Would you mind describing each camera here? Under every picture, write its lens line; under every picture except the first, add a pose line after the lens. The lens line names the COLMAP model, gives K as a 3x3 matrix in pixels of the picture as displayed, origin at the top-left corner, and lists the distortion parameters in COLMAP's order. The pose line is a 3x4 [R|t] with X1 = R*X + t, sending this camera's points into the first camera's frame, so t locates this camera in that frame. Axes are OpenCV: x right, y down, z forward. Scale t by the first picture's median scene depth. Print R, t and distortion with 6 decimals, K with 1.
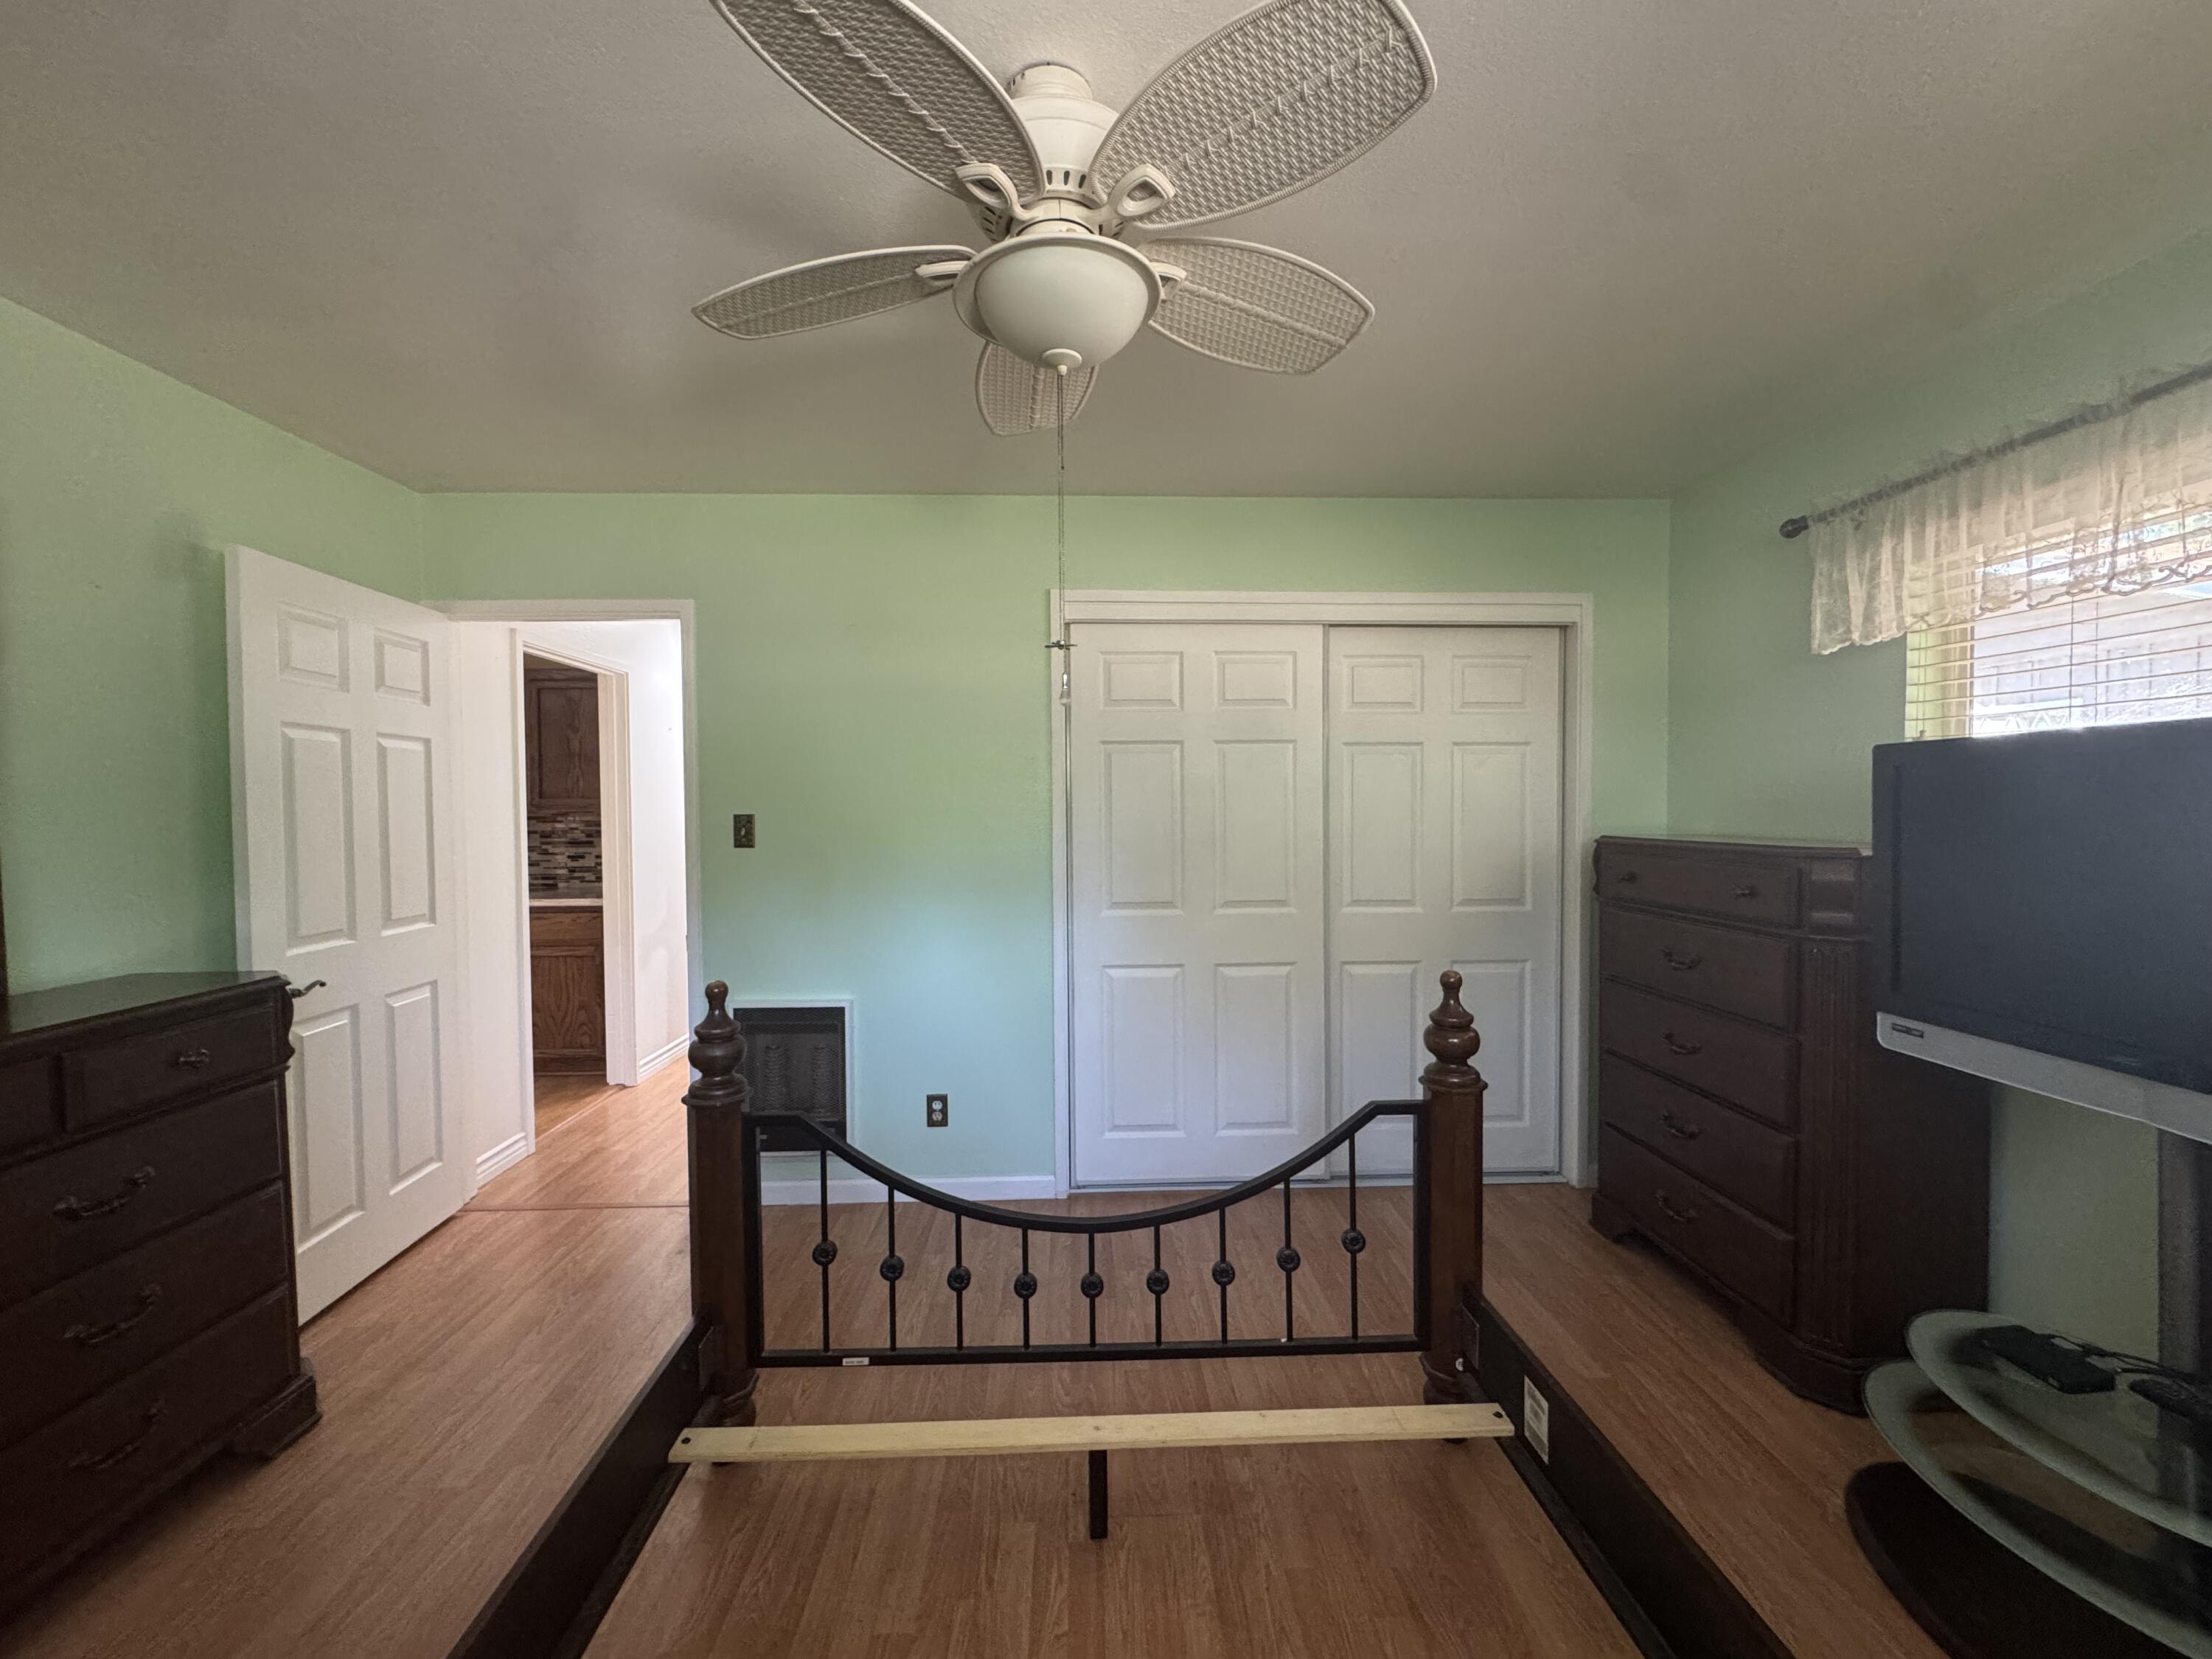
lens RADIAL K [[886.7, 0, 1106.0], [0, 886.7, 829.5], [0, 0, 1]] dist [-0.004082, 0.000770]
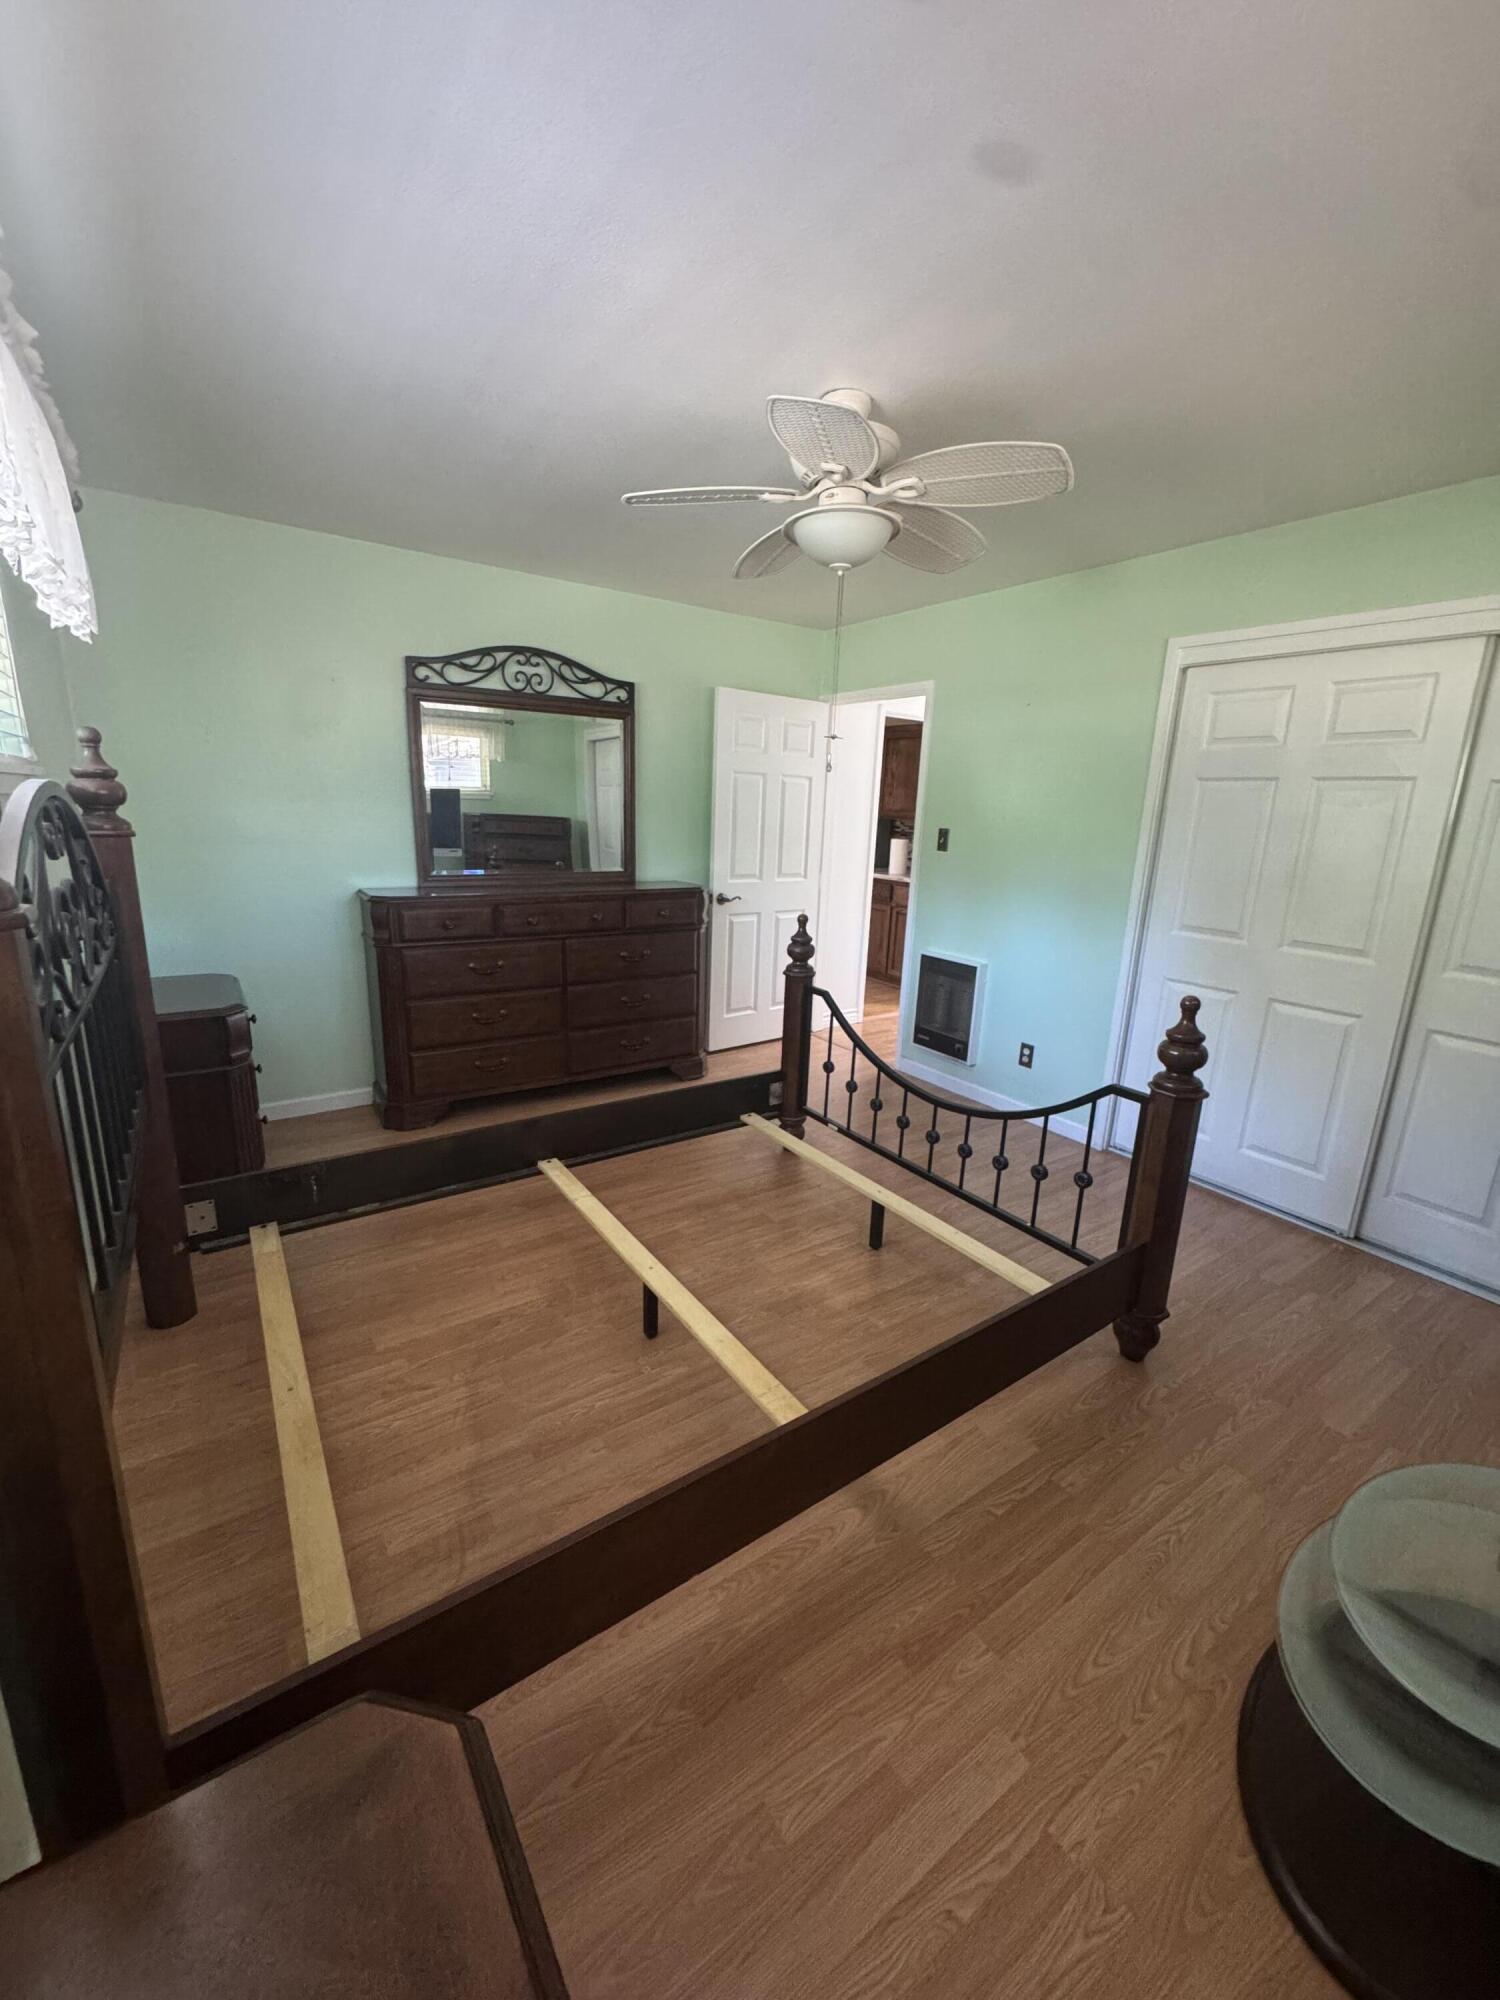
lens RADIAL K [[801.7, 0, 751.4], [0, 801.7, 1001.1], [0, 0, 1]] dist [-0.004082, 0.000770]
pose [[0.537064, 0.227048, -0.812411, 0.690852], [-0.067406, 0.971567, 0.226968, -0.022164], [0.840844, -0.067135, 0.537098, -0.026346]]
